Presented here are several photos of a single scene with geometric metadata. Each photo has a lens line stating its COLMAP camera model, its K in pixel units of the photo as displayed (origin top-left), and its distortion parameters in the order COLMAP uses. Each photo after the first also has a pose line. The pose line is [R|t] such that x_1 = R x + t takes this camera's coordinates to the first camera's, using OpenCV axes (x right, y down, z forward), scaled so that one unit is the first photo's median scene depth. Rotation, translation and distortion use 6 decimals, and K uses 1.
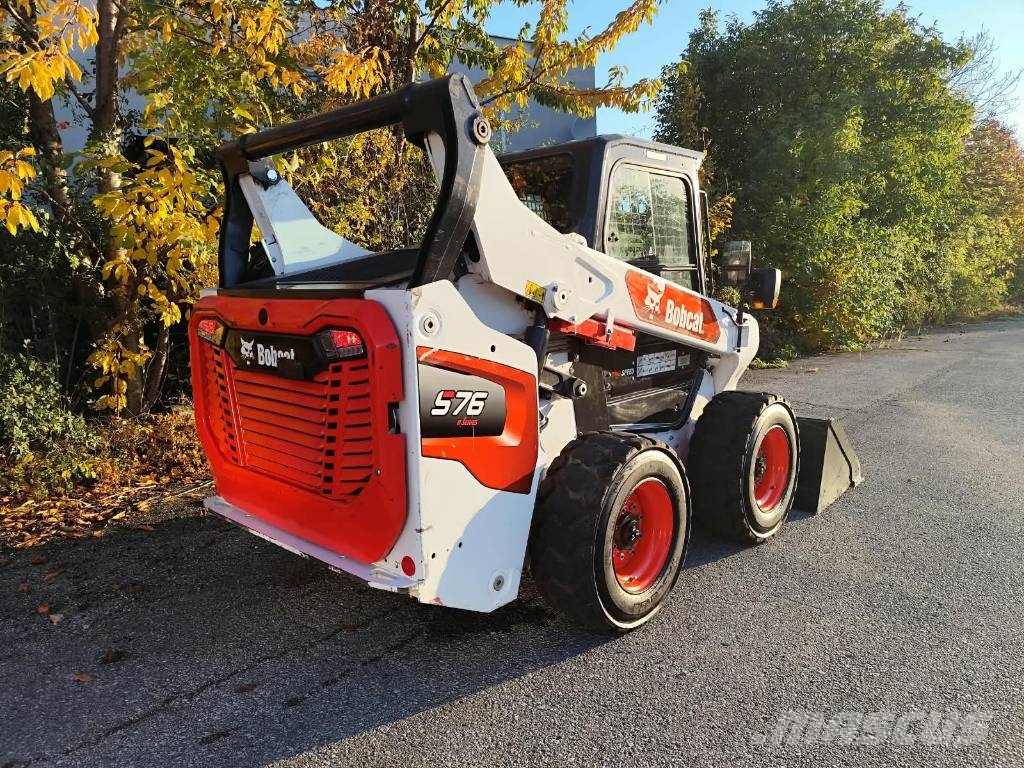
lens RADIAL K [[701.0, 0, 512.7], [0, 701.0, 380.6], [0, 0, 1]] dist [0.046545, -0.039446]
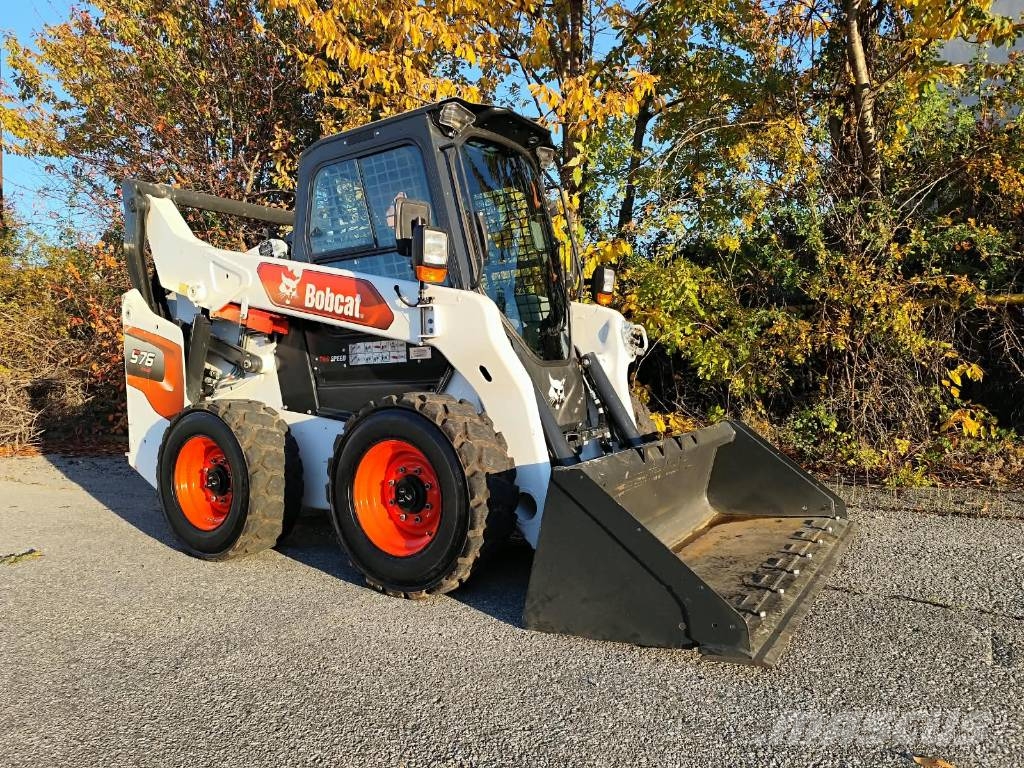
lens RADIAL K [[701.0, 0, 513.9], [0, 701.0, 383.5], [0, 0, 1]] dist [0.046545, -0.039446]
pose [[0.167190, 0.033958, -0.985340, 1.439270], [-0.102520, 0.994588, 0.016882, -0.023191], [0.980580, 0.098194, 0.169766, 1.280886]]
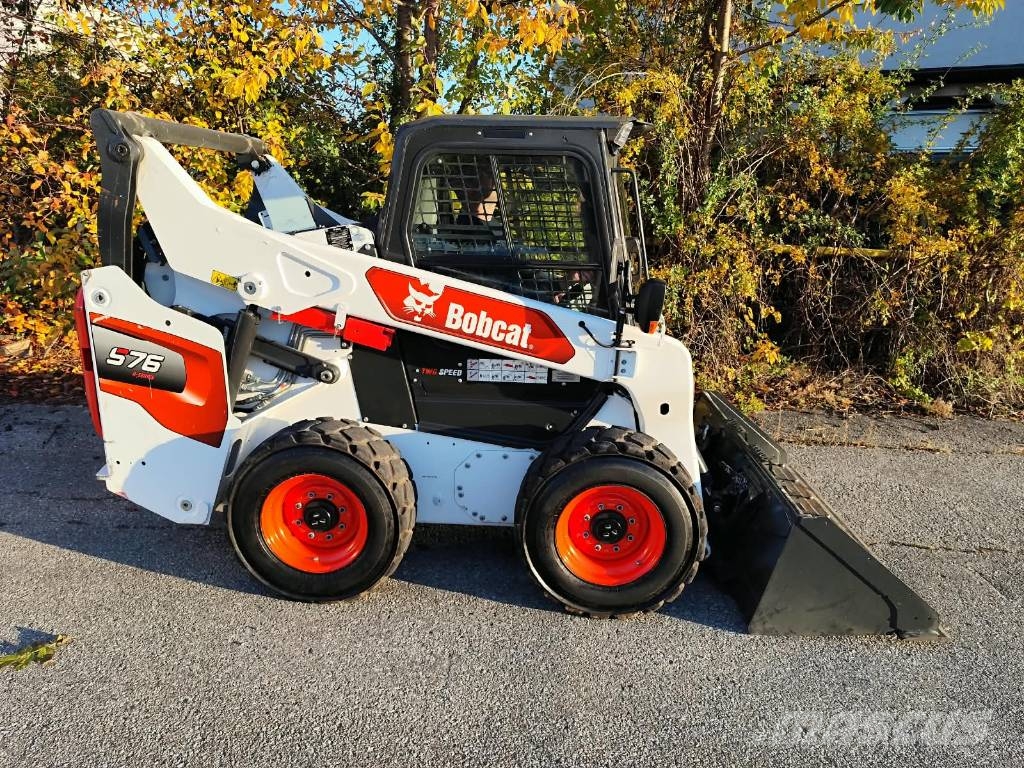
lens RADIAL K [[701.0, 0, 511.8], [0, 701.0, 386.3], [0, 0, 1]] dist [0.046545, -0.039446]
pose [[0.636694, 0.237391, -0.733667, 1.082238], [-0.147477, 0.971358, 0.186317, -0.215679], [0.756883, -0.010428, 0.653467, 0.529660]]
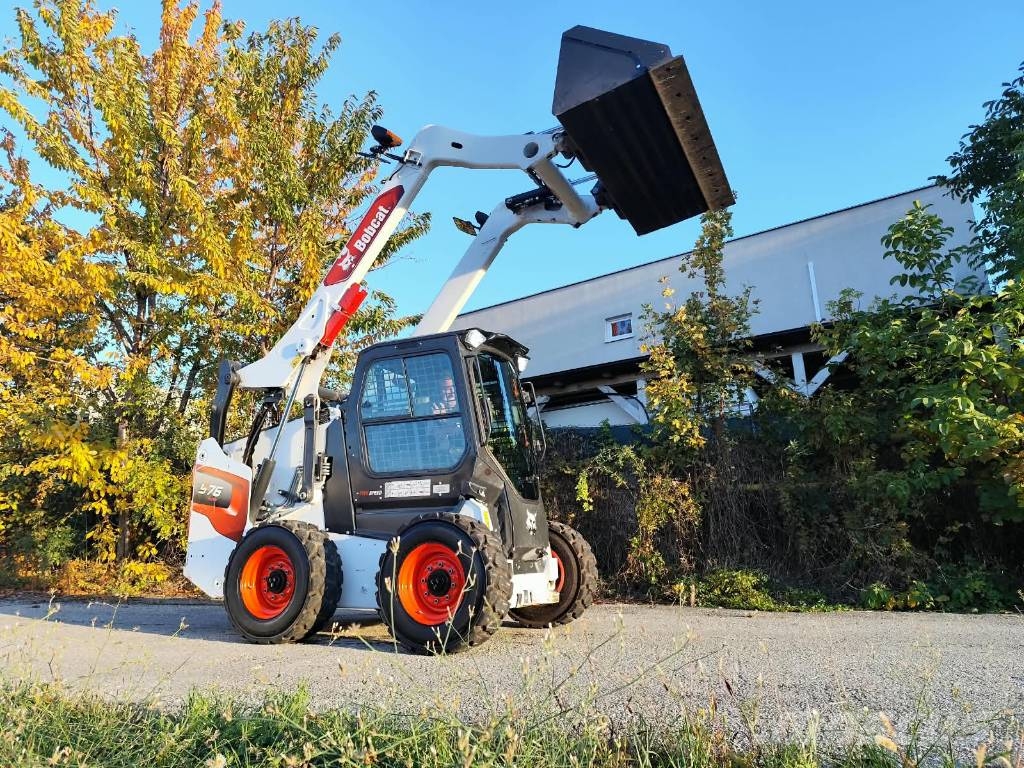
lens RADIAL K [[701.0, 0, 510.5], [0, 701.0, 385.2], [0, 0, 1]] dist [0.046545, -0.039446]
pose [[0.289462, -0.195865, -0.936936, 1.927330], [-0.137095, 0.960265, -0.243097, 0.103421], [0.947321, 0.198817, 0.251108, 1.016442]]
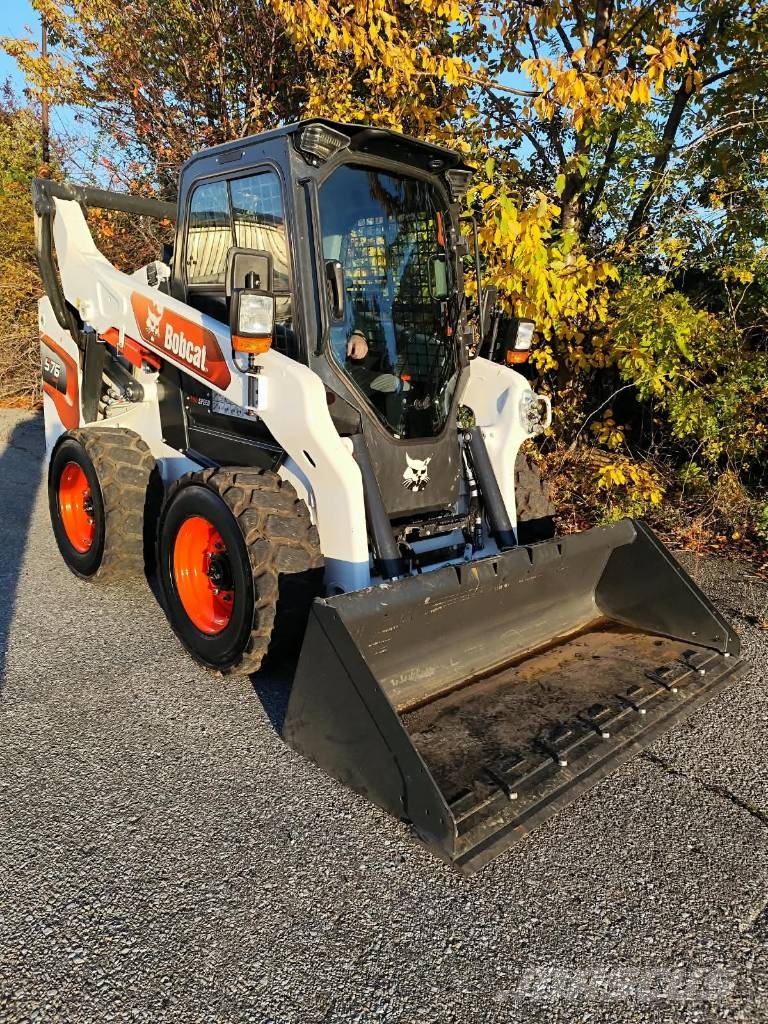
lens RADIAL K [[701.0, 0, 390.1], [0, 701.0, 509.7], [0, 0, 1]] dist [0.046545, -0.039446]
pose [[-0.069045, 0.253178, -0.964953, 1.337824], [-0.200085, 0.944093, 0.262022, -0.212501], [0.977343, 0.211163, -0.014527, 1.538756]]
